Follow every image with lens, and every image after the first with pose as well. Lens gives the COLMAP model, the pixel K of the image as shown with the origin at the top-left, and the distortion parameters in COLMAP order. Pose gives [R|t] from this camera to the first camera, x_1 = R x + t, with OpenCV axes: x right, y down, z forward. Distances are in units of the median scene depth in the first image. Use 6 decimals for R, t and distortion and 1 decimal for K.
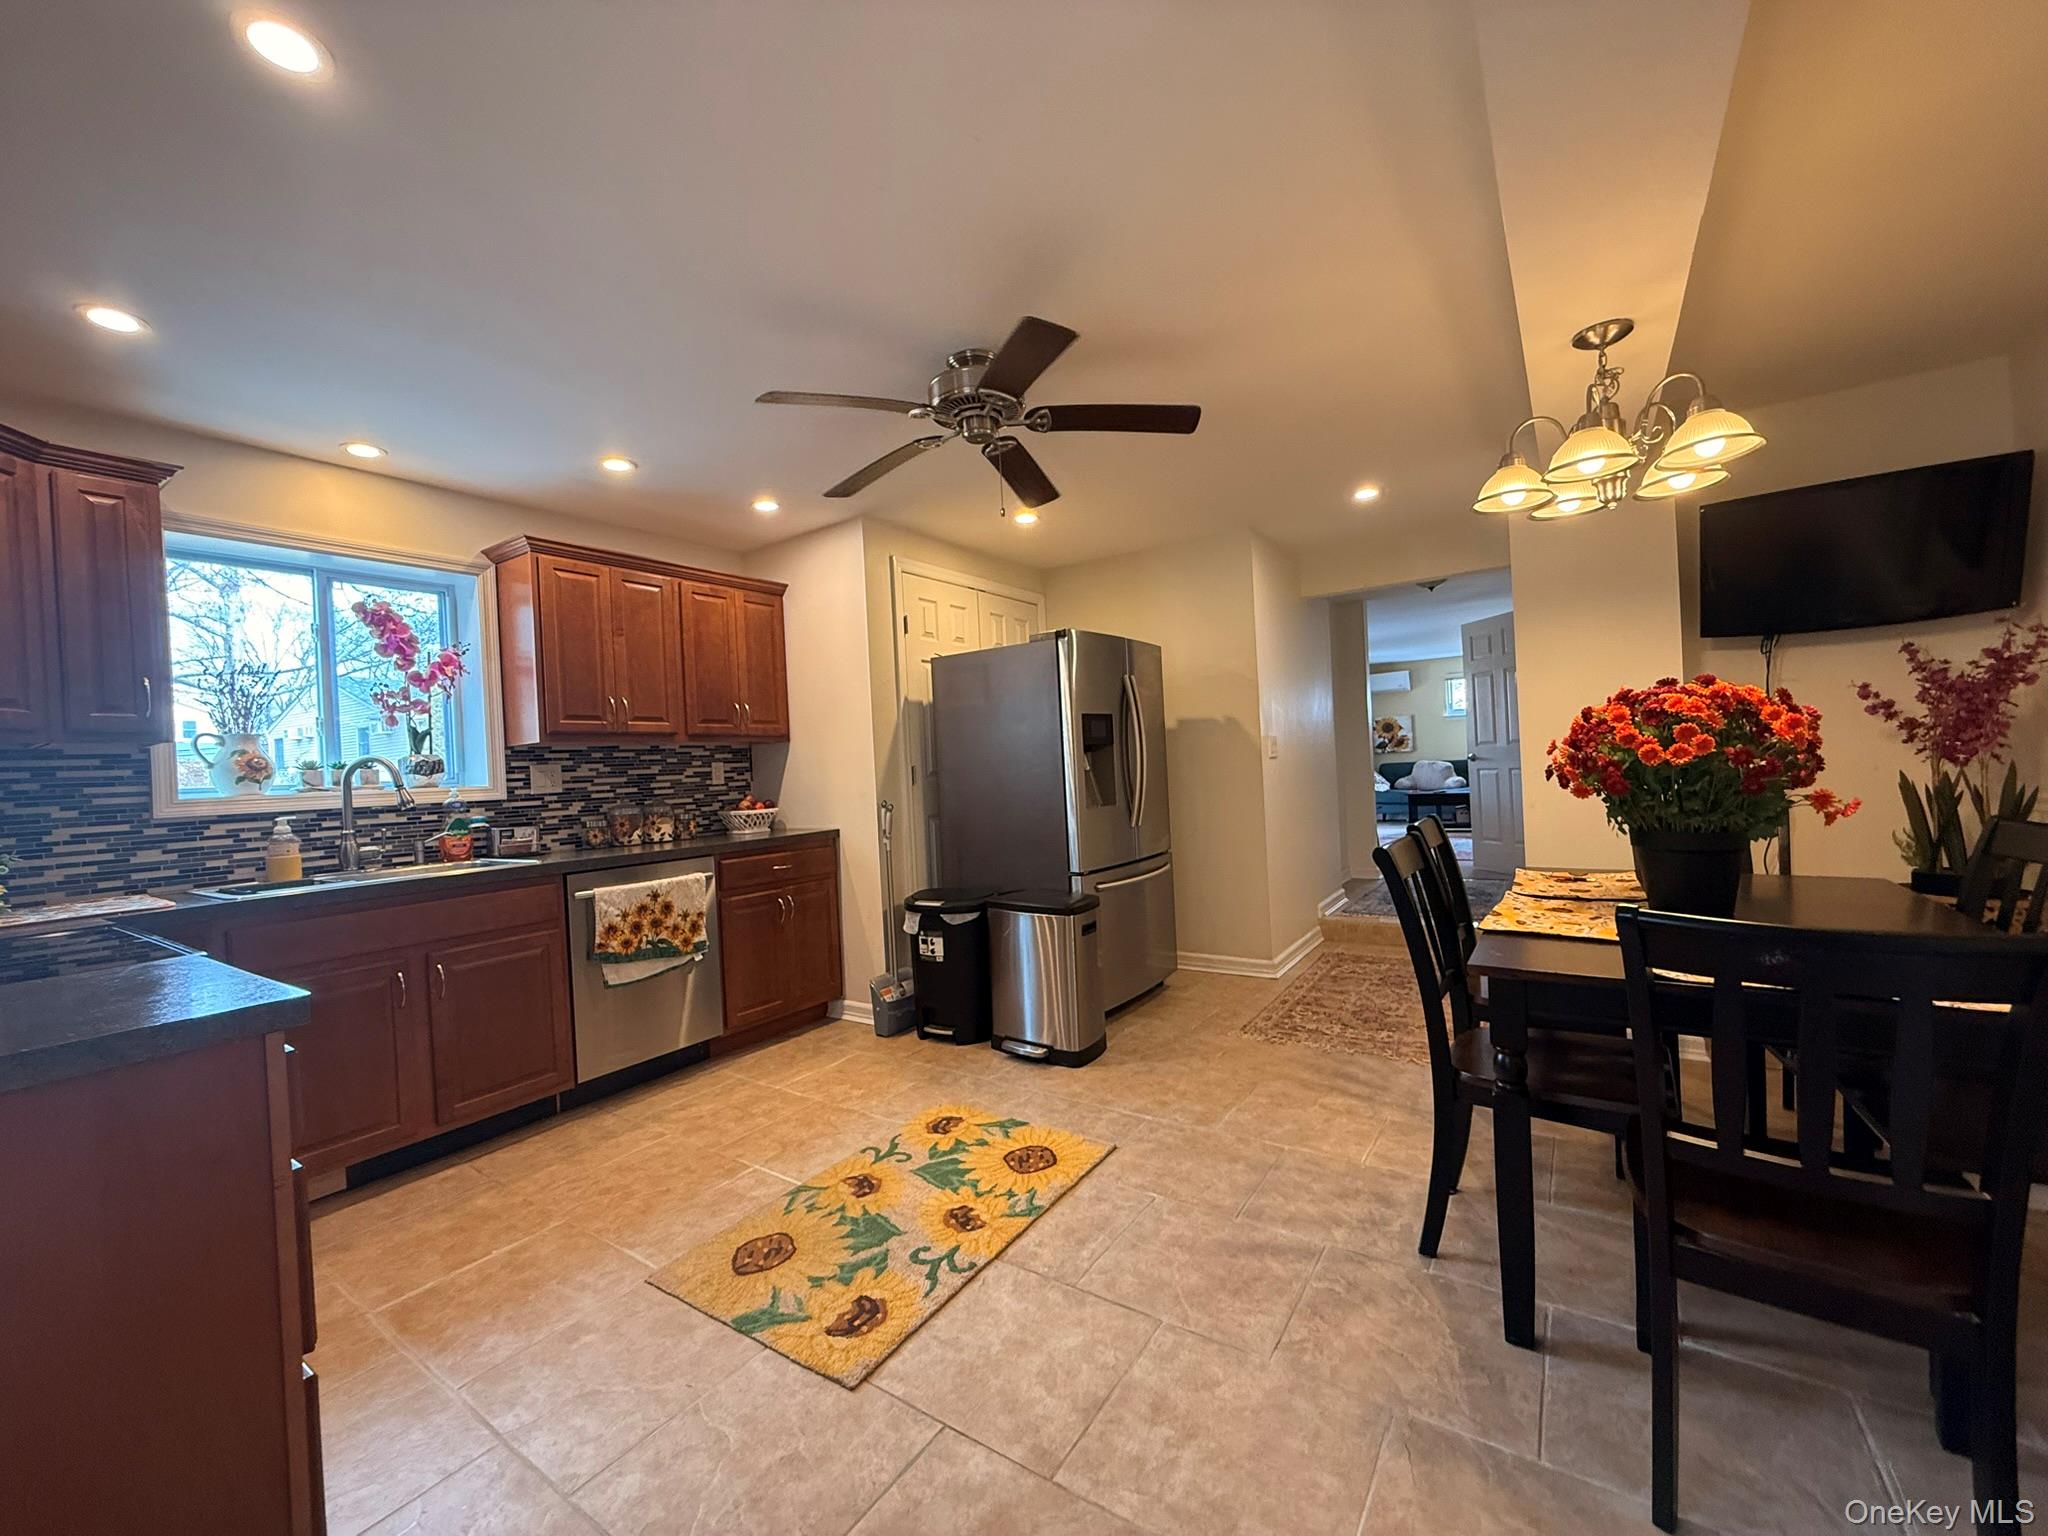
lens RADIAL K [[819.5, 0, 1024.0], [0, 819.5, 768.0], [0, 0, 1]] dist [0.003289, 0.000161]
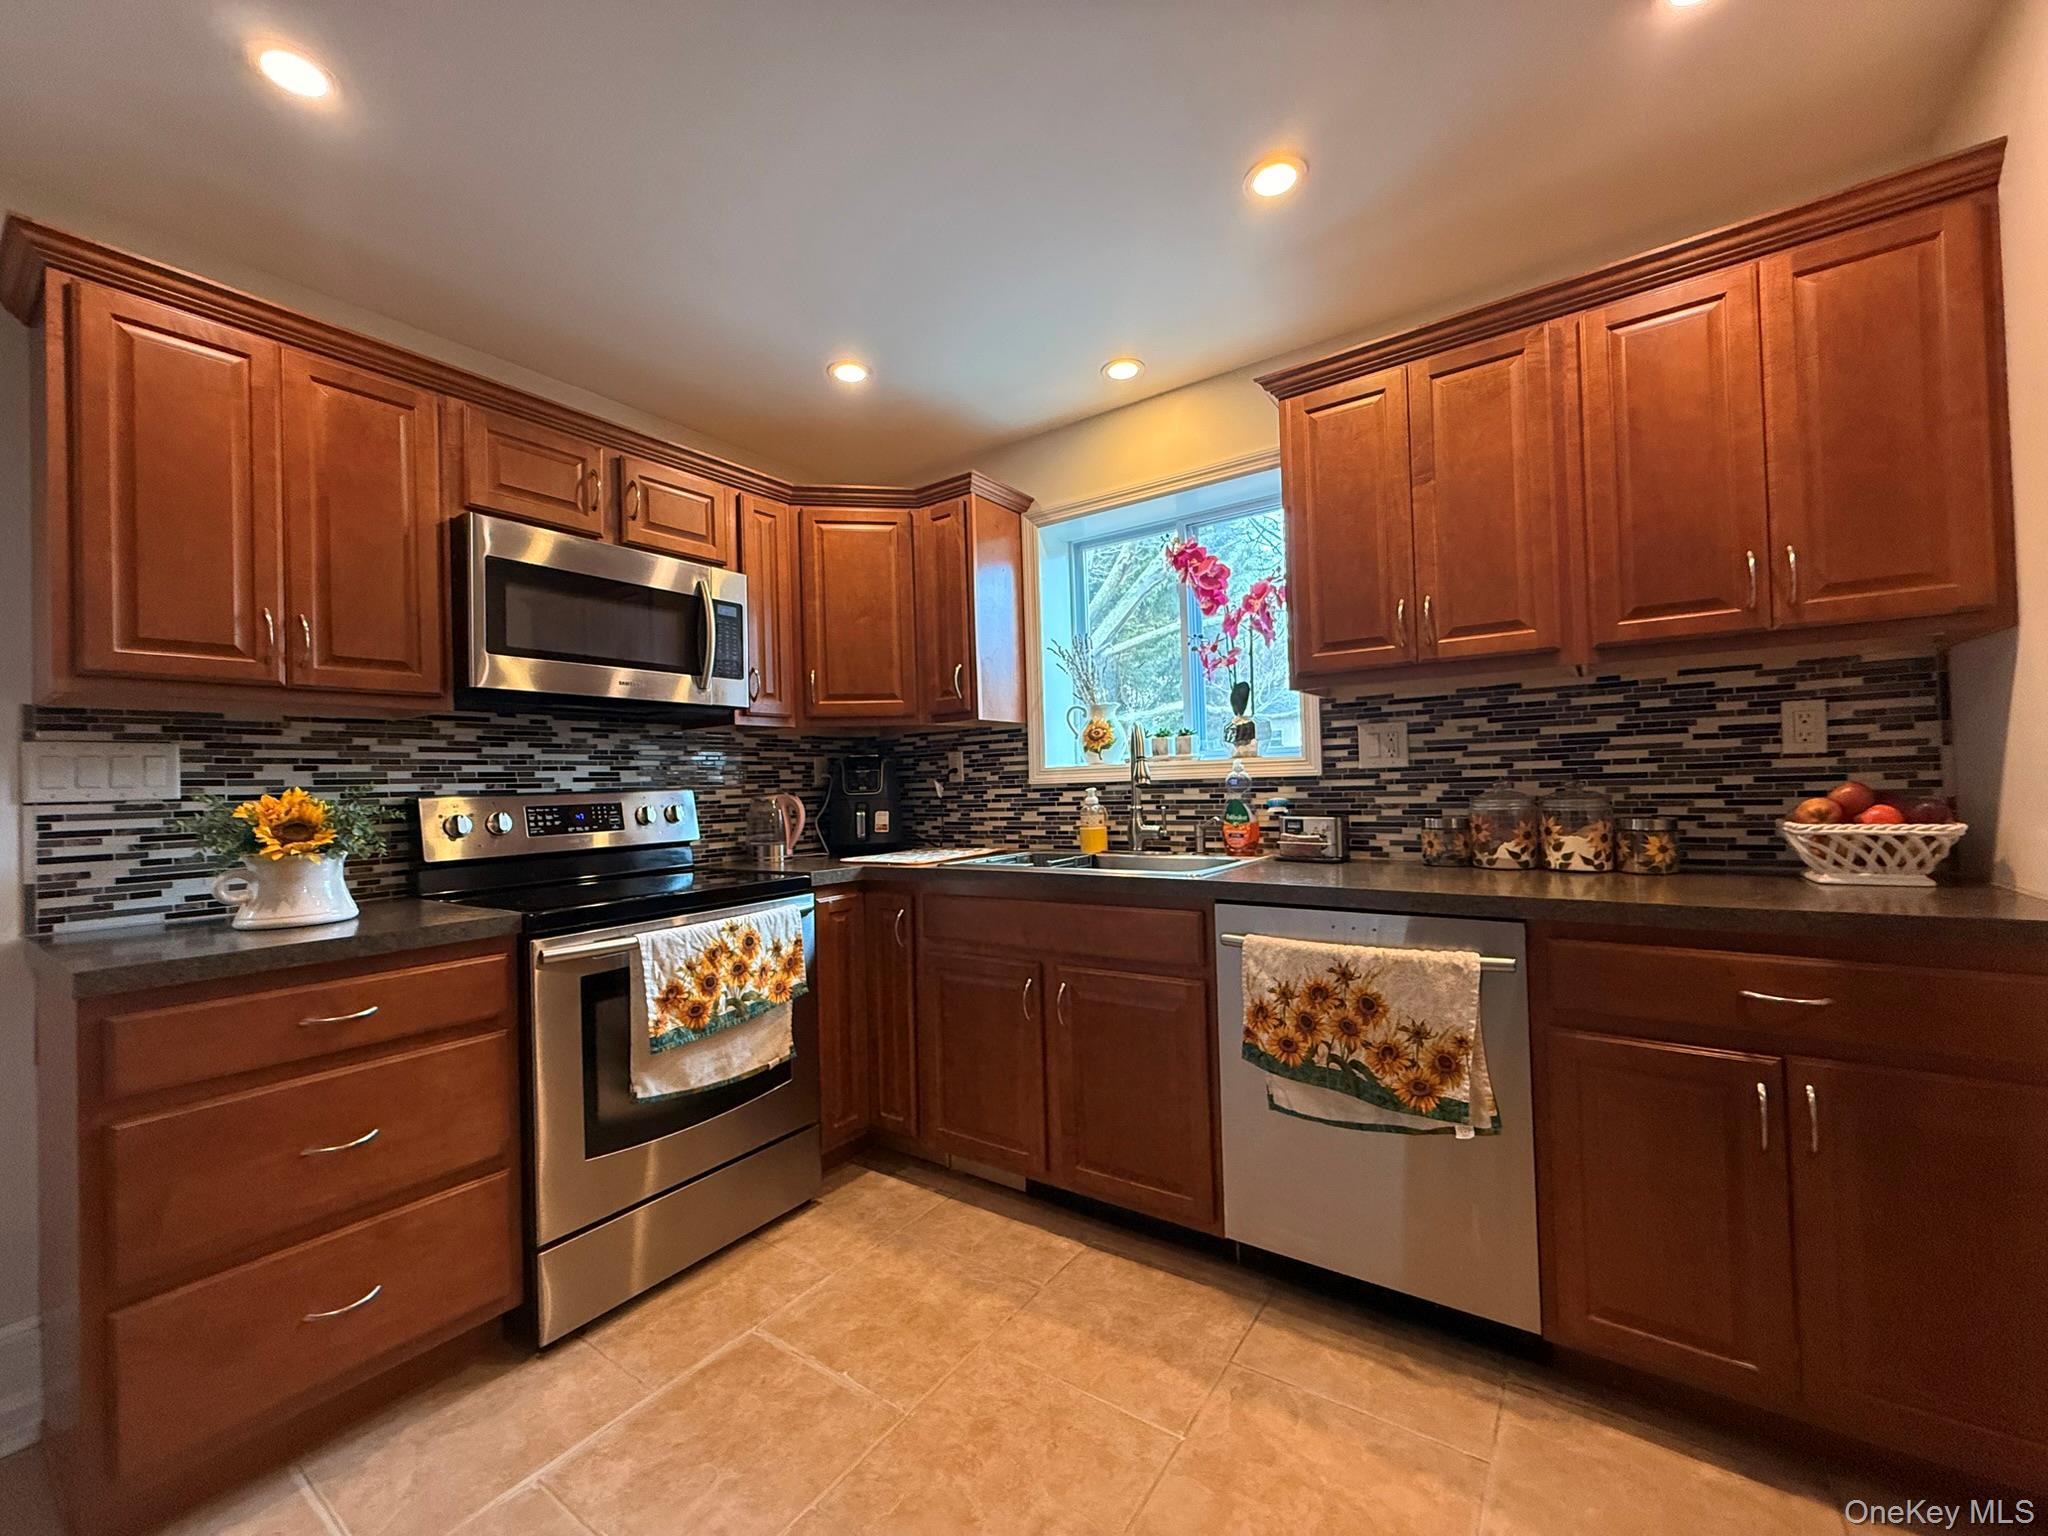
lens RADIAL K [[819.5, 0, 1024.0], [0, 819.5, 768.0], [0, 0, 1]] dist [0.003289, 0.000161]
pose [[-0.017070, 0.032957, -0.999311, 0.069470], [0.032593, 0.998944, 0.032388, 0.001124], [0.999323, -0.032017, -0.018126, 0.808010]]
